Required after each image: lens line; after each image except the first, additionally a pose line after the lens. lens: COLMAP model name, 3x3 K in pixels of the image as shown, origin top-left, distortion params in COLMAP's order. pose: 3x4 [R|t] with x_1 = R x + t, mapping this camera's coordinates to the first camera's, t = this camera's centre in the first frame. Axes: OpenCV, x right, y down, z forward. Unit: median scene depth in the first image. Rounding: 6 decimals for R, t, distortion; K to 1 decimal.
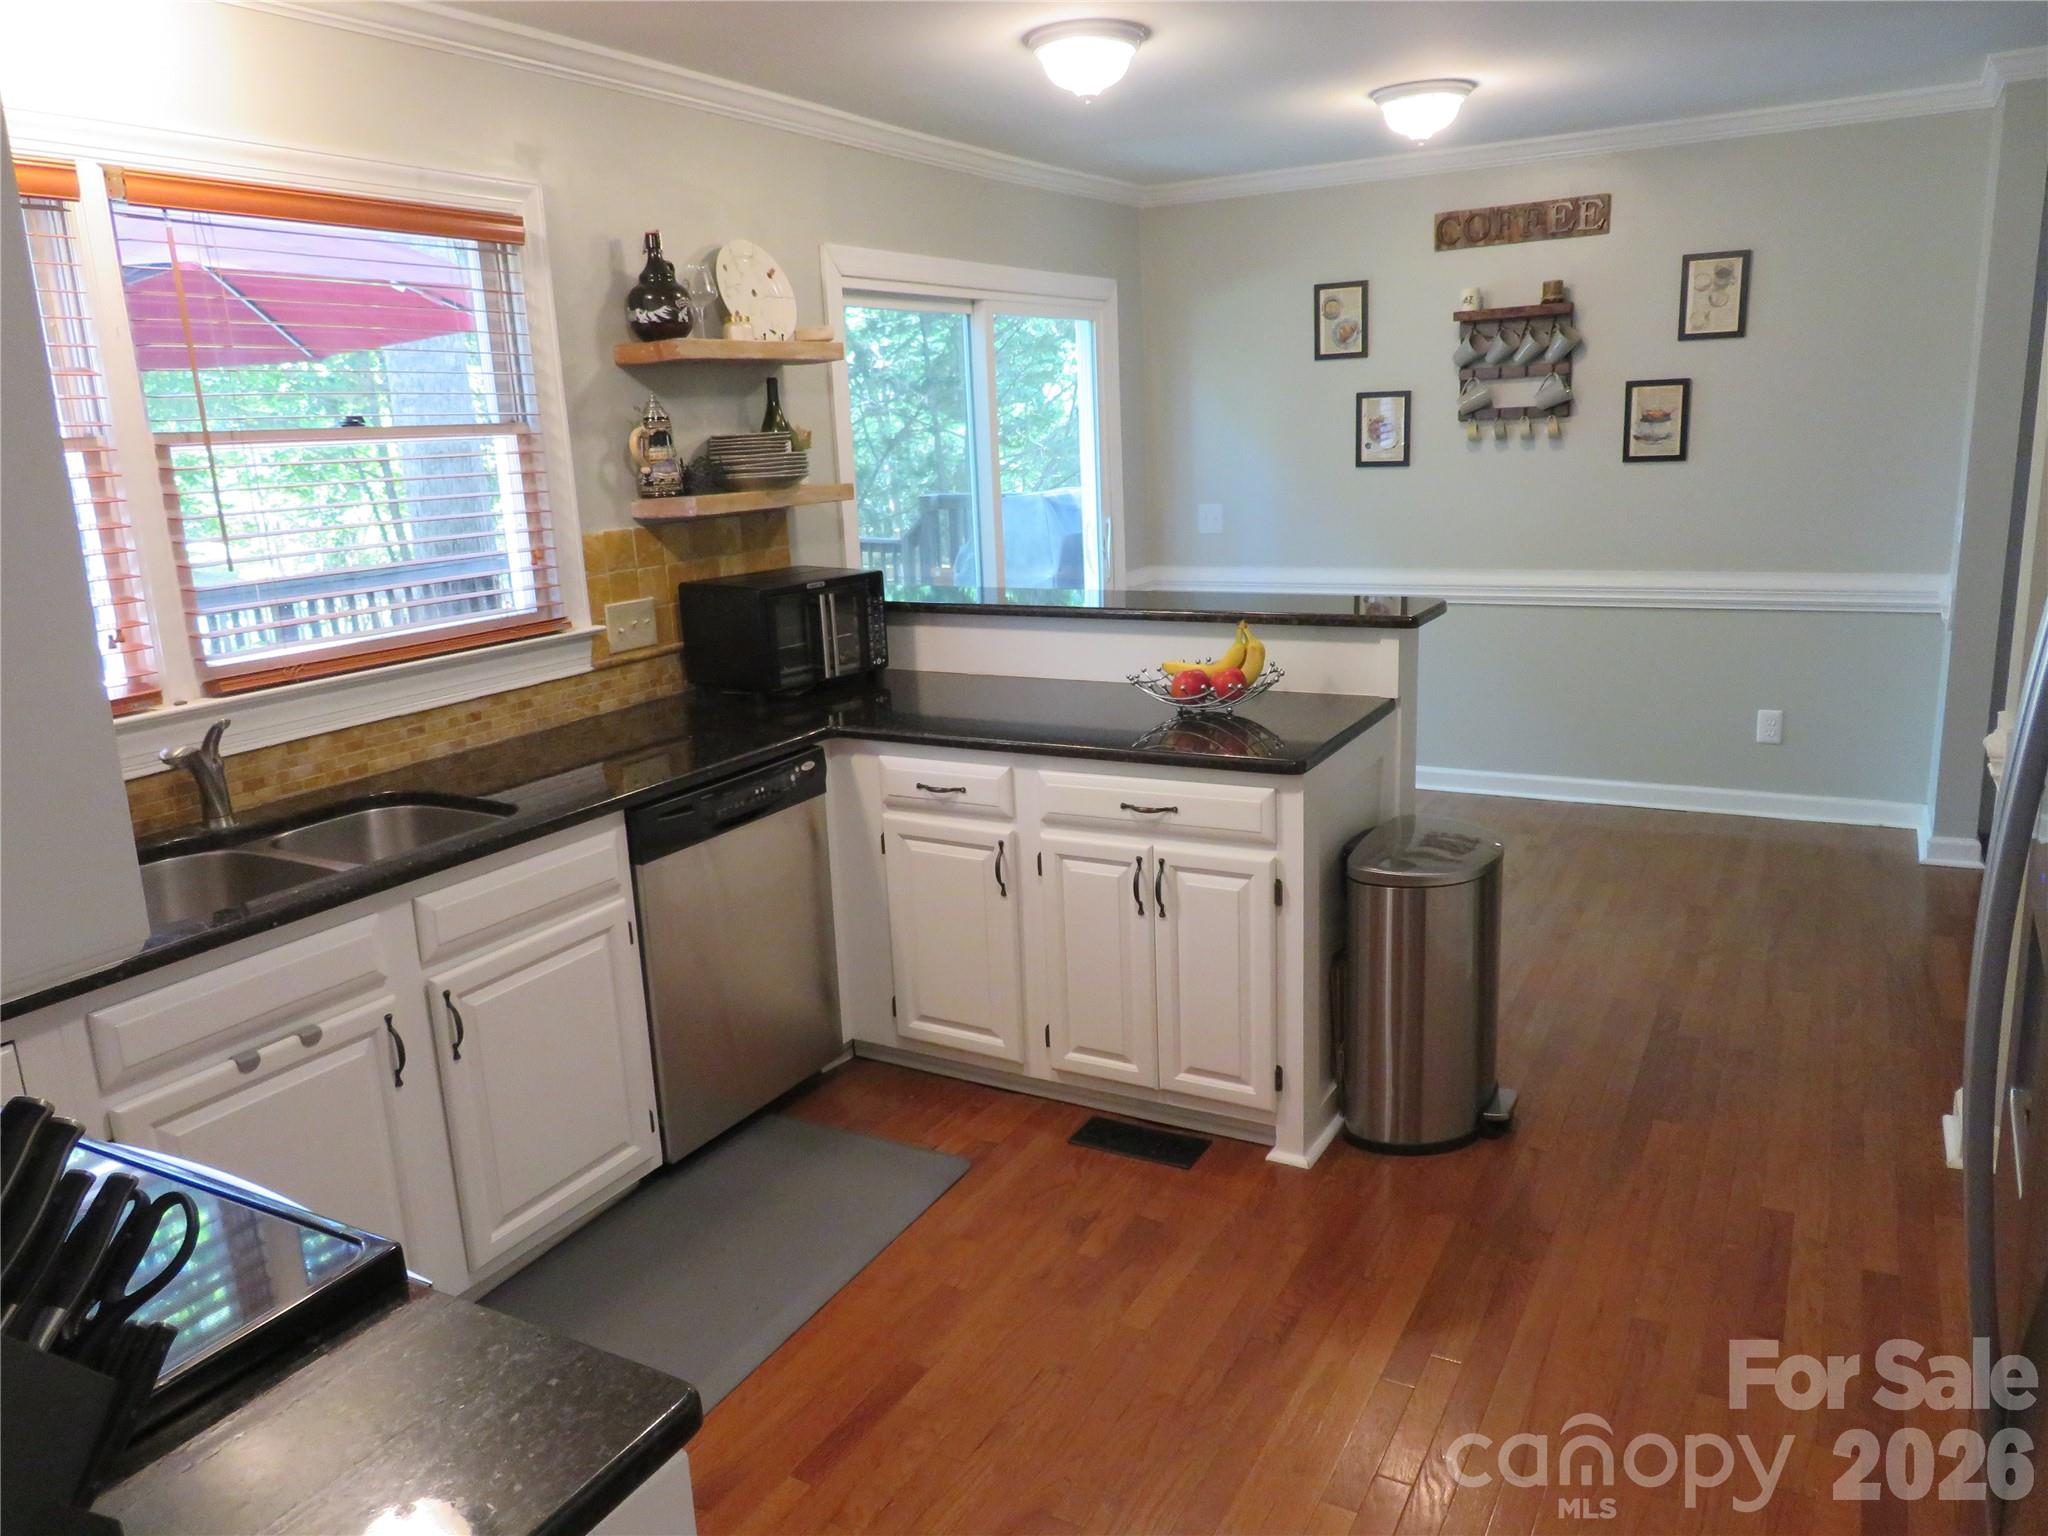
lens RADIAL K [[1477.6, 0, 1037.8], [0, 1477.6, 780.0], [0, 0, 1]] dist [0.001655, -0.003879]
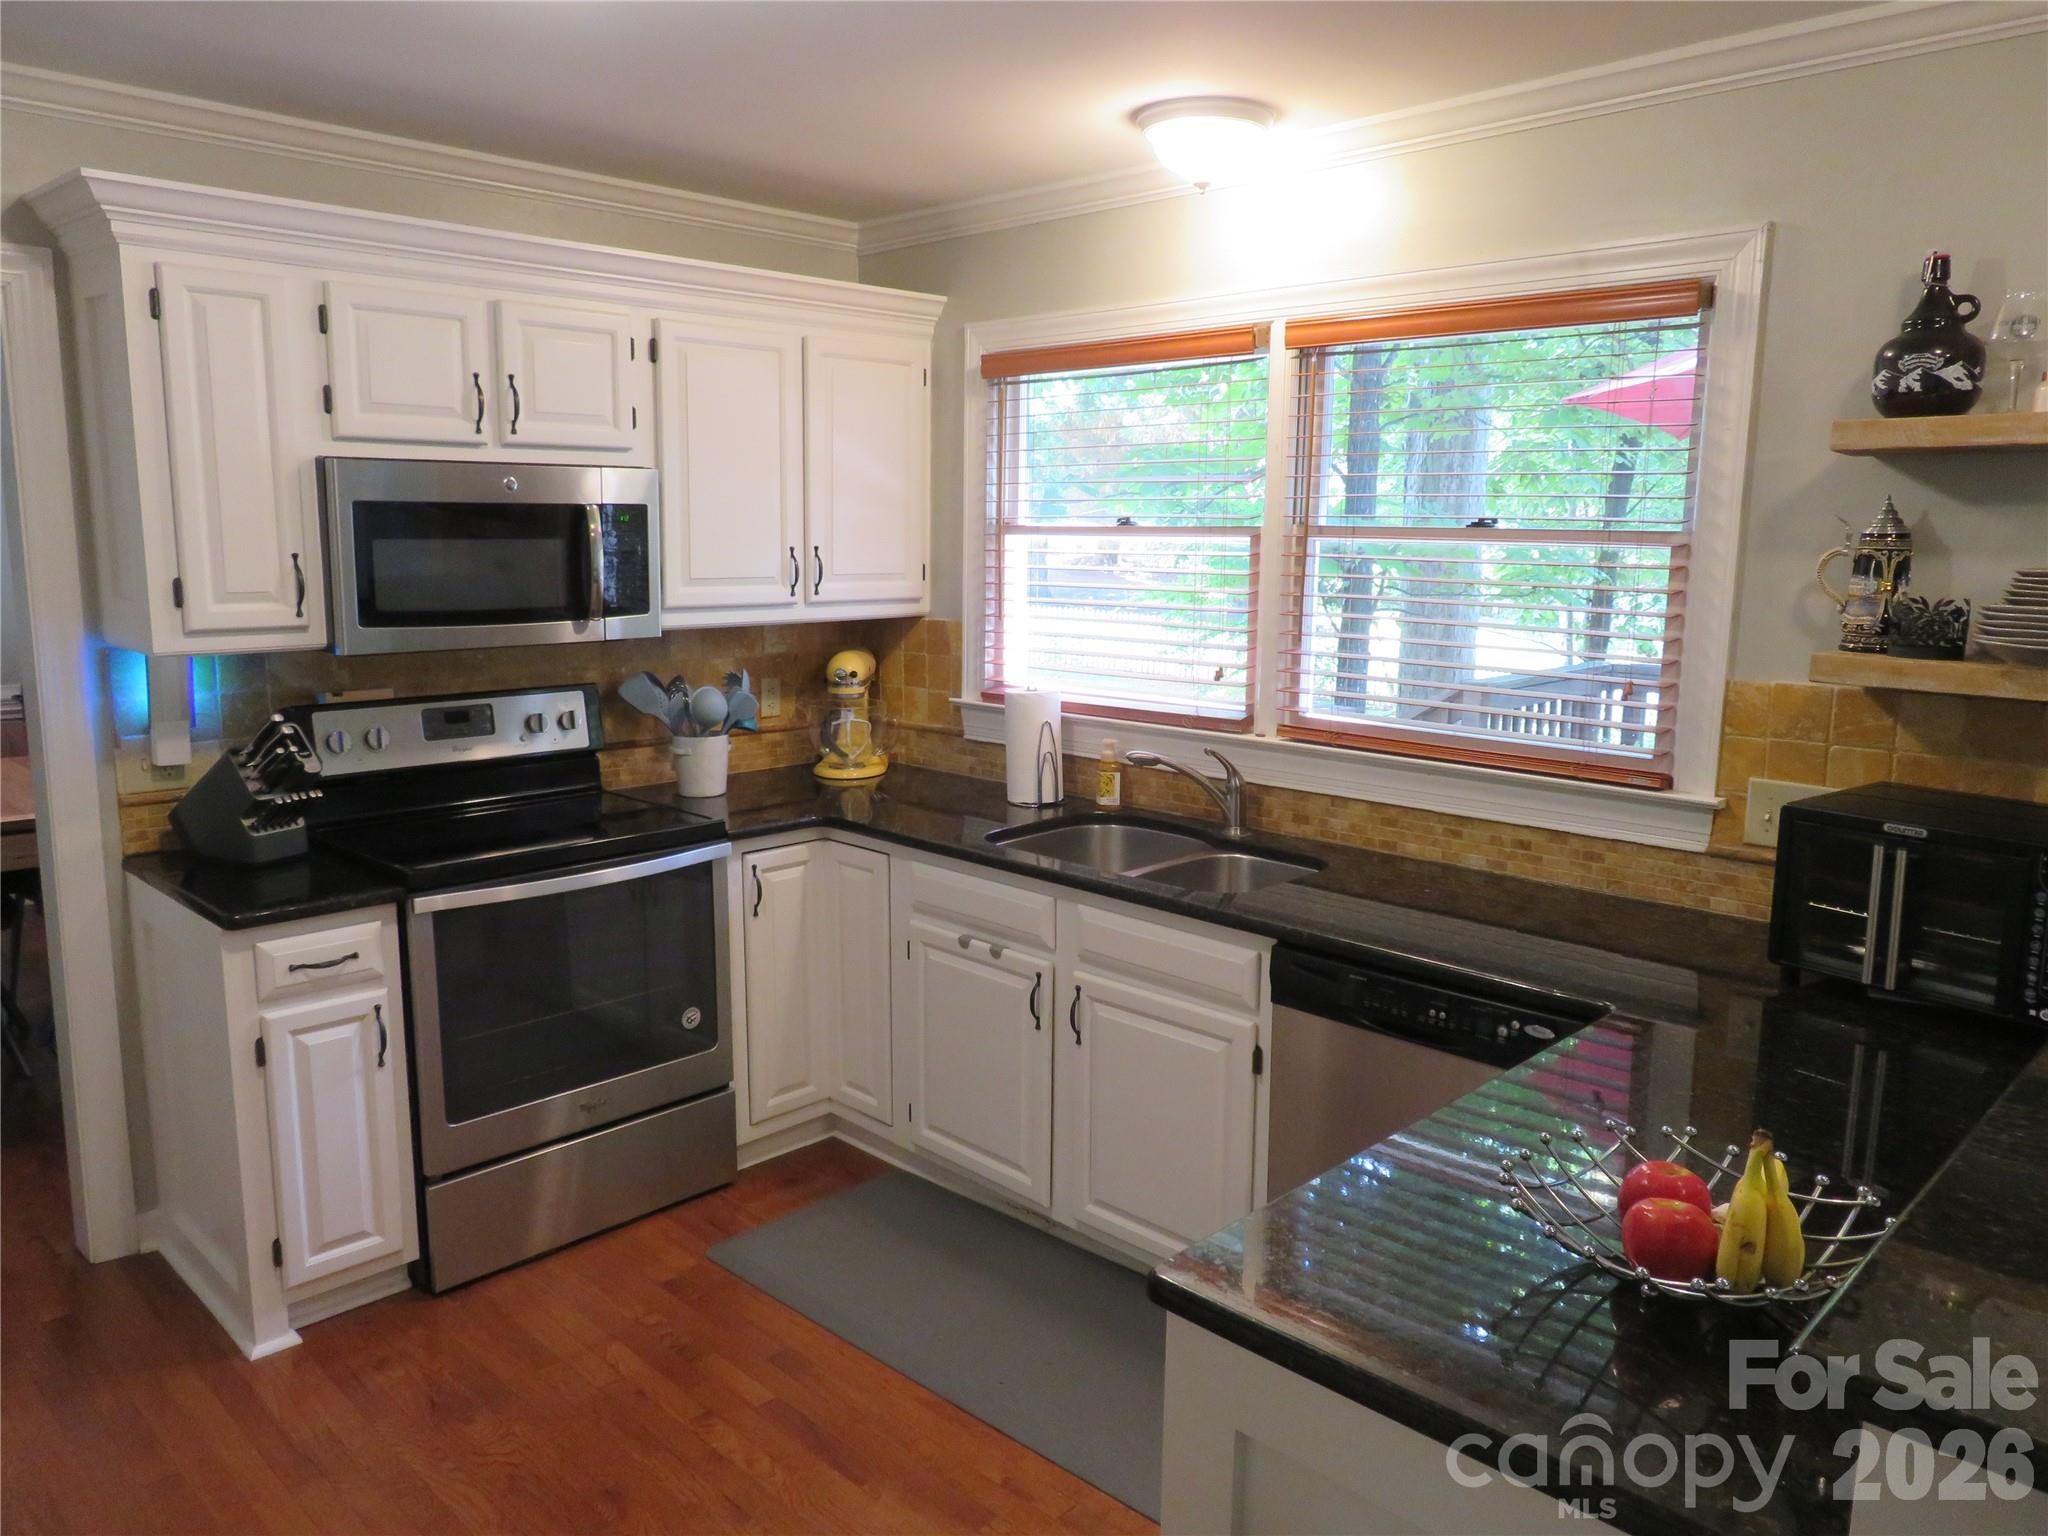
lens RADIAL K [[1477.6, 0, 1039.6], [0, 1477.6, 754.5], [0, 0, 1]] dist [0.001655, -0.003879]
pose [[-0.270994, 0.185242, -0.944589, 0.533660], [-0.233649, 0.939302, 0.251237, -0.247217], [0.933793, 0.288786, -0.211264, 0.874180]]
